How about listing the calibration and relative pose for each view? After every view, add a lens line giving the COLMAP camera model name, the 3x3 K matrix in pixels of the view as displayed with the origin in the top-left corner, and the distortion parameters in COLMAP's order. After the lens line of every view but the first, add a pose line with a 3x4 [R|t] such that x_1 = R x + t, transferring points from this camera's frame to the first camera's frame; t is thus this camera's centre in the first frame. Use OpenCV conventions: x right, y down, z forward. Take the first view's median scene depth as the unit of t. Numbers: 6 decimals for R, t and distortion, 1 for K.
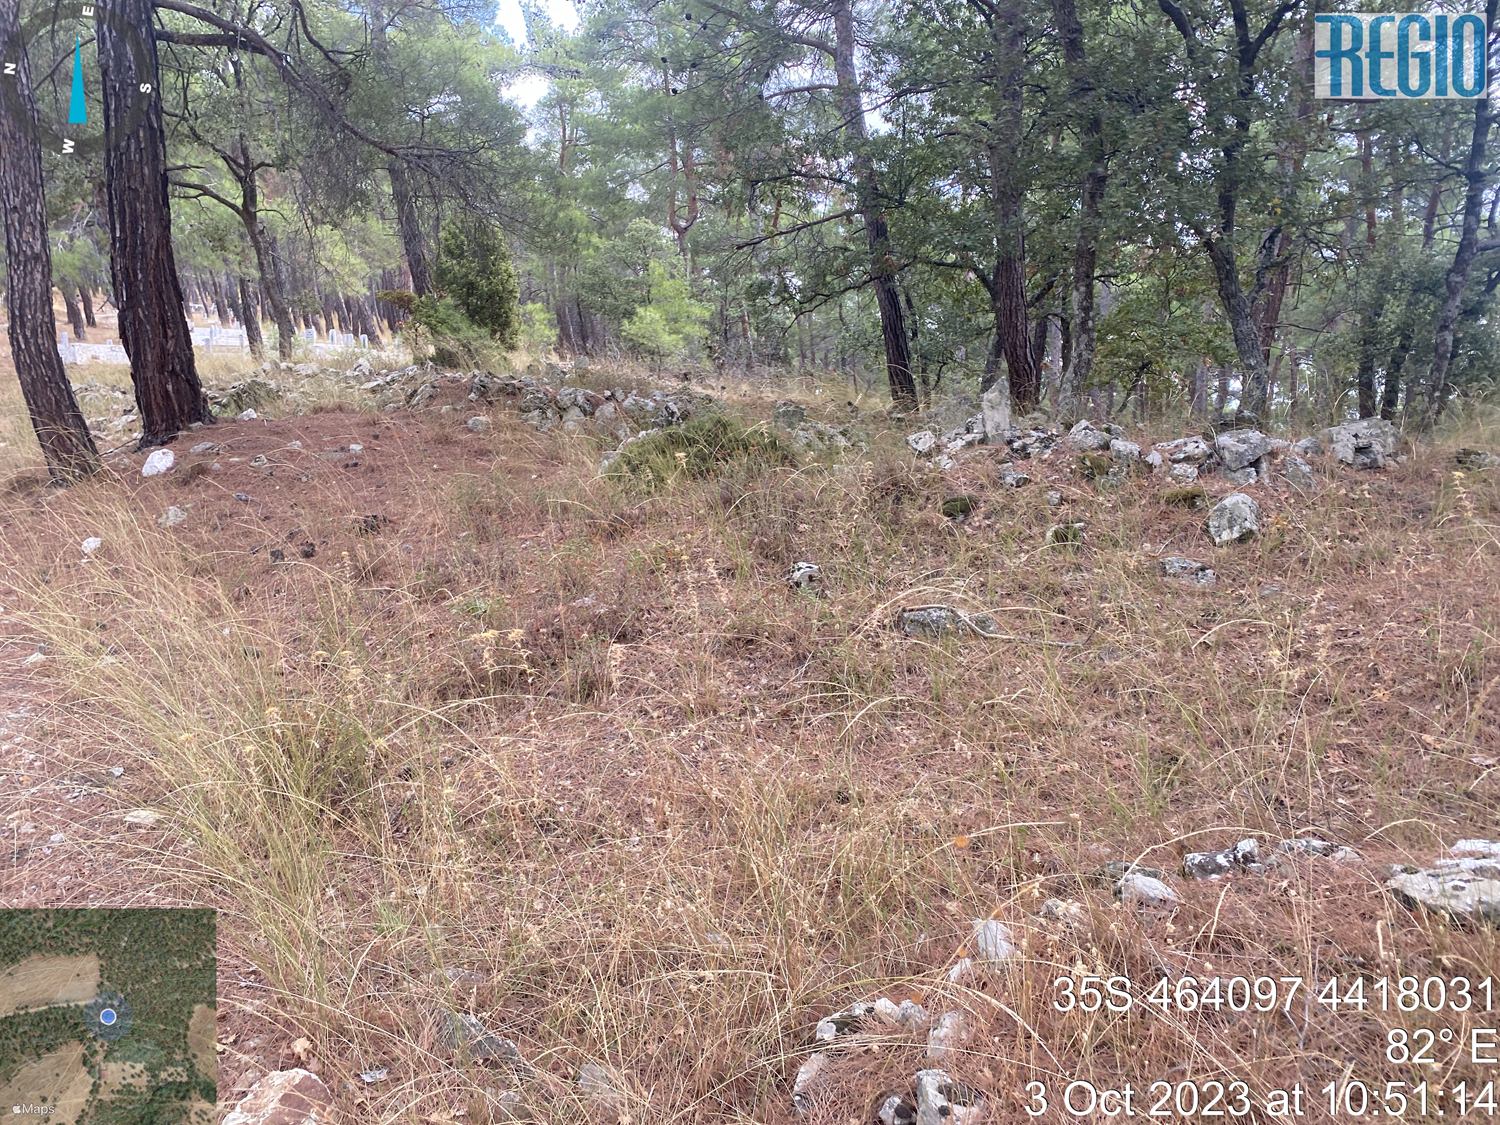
lens RADIAL K [[1138.1, 0, 750.2], [0, 1138.1, 563.3], [0, 0, 1]] dist [0.022726, -0.019407]
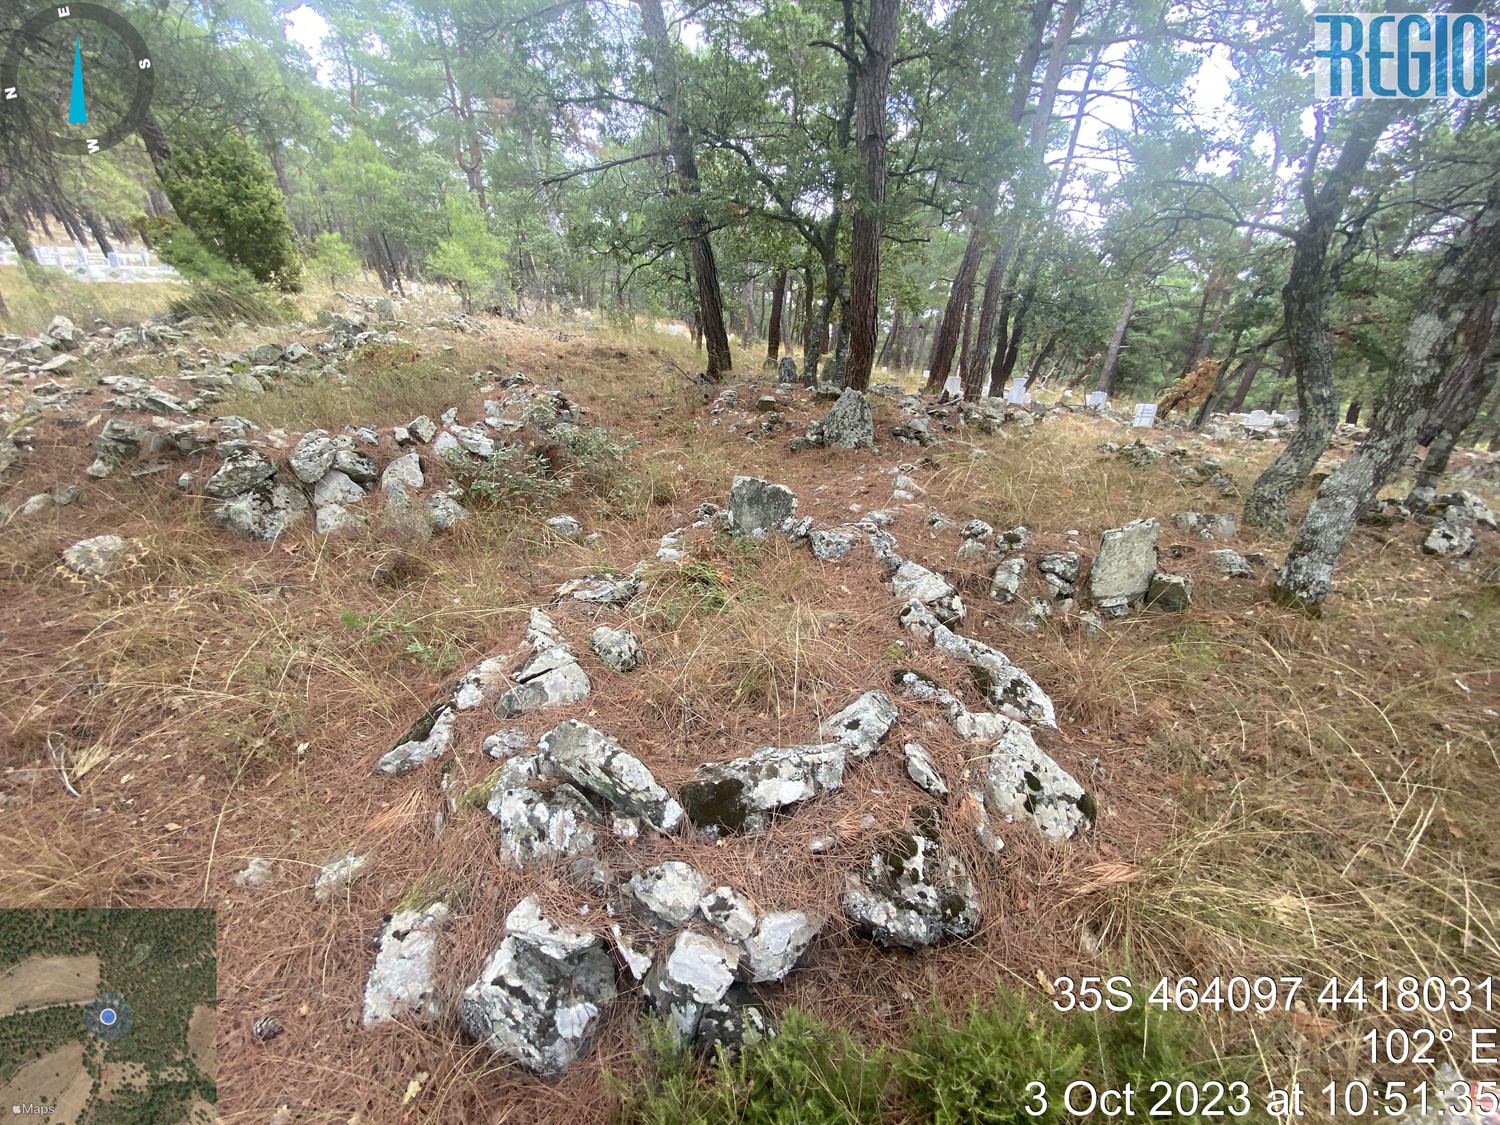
lens RADIAL K [[602.7, 0, 749.5], [0, 602.7, 564.4], [0, 0, 1]] dist [-0.016654, -0.000418]
pose [[0.945789, -0.112863, 0.304539, -0.036283], [0.025914, 0.960912, 0.275639, -0.102534], [-0.323745, -0.252804, 0.911745, 0.403985]]
